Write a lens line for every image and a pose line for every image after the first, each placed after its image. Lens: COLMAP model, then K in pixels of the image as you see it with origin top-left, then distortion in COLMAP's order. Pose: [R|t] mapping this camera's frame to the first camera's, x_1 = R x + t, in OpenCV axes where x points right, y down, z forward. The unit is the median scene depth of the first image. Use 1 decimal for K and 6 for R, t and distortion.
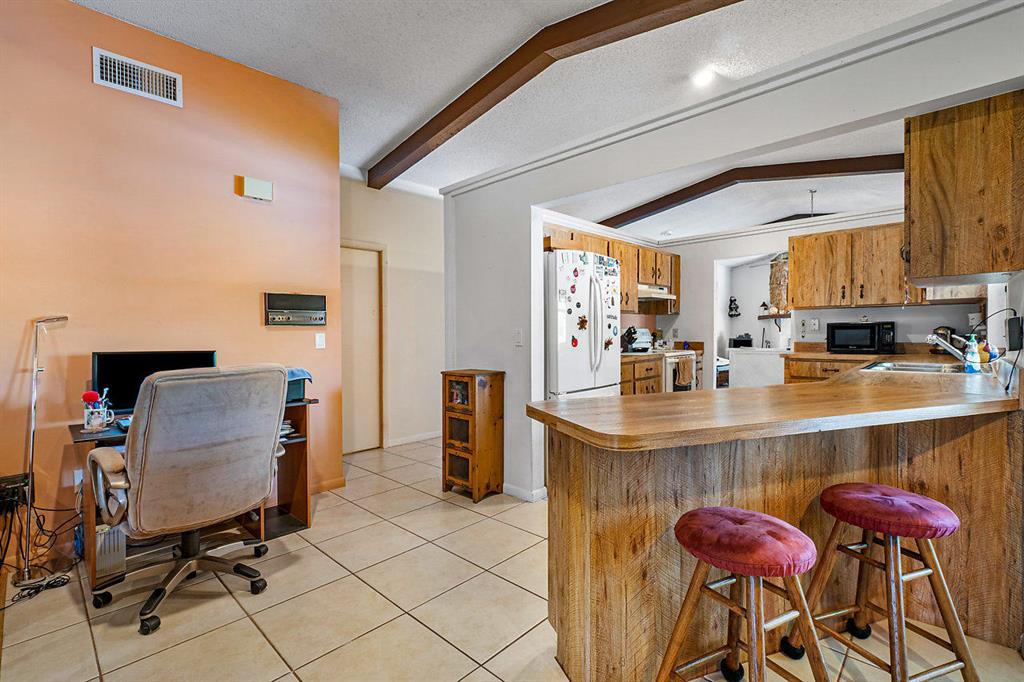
lens RADIAL K [[455.2, 0, 513.6], [0, 455.2, 343.5], [0, 0, 1]] dist [-0.001827, 0.000740]
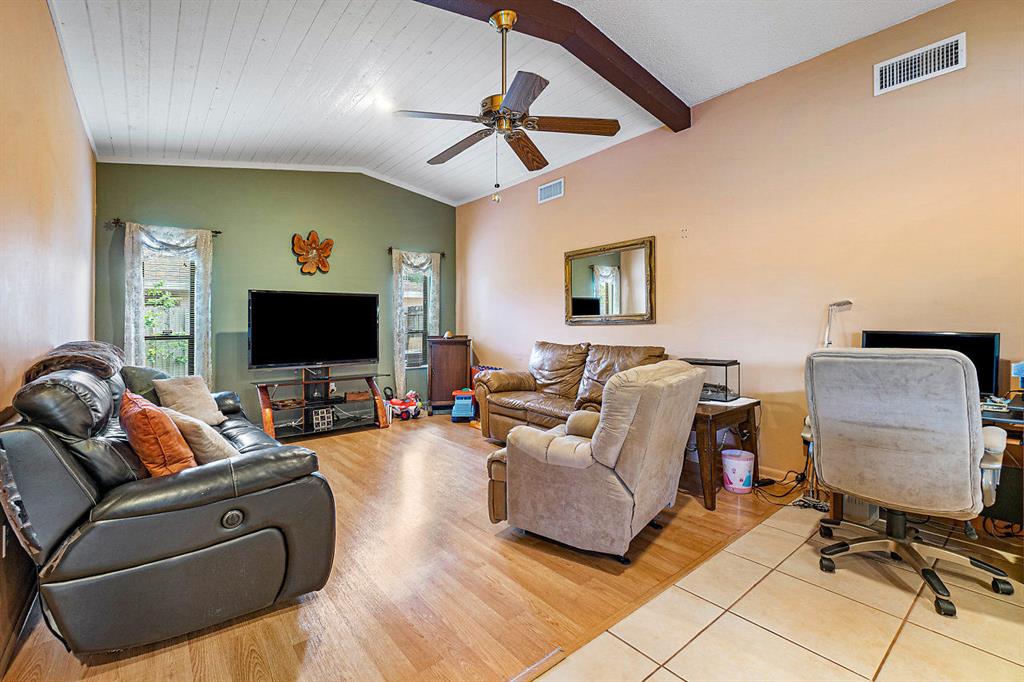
lens RADIAL K [[455.2, 0, 507.1], [0, 455.2, 315.4], [0, 0, 1]] dist [-0.001827, 0.000740]
pose [[-0.126455, -0.004492, -0.991962, 0.396506], [-0.008276, 0.999960, -0.003474, -0.010142], [0.991938, 0.007770, -0.126487, 0.275828]]
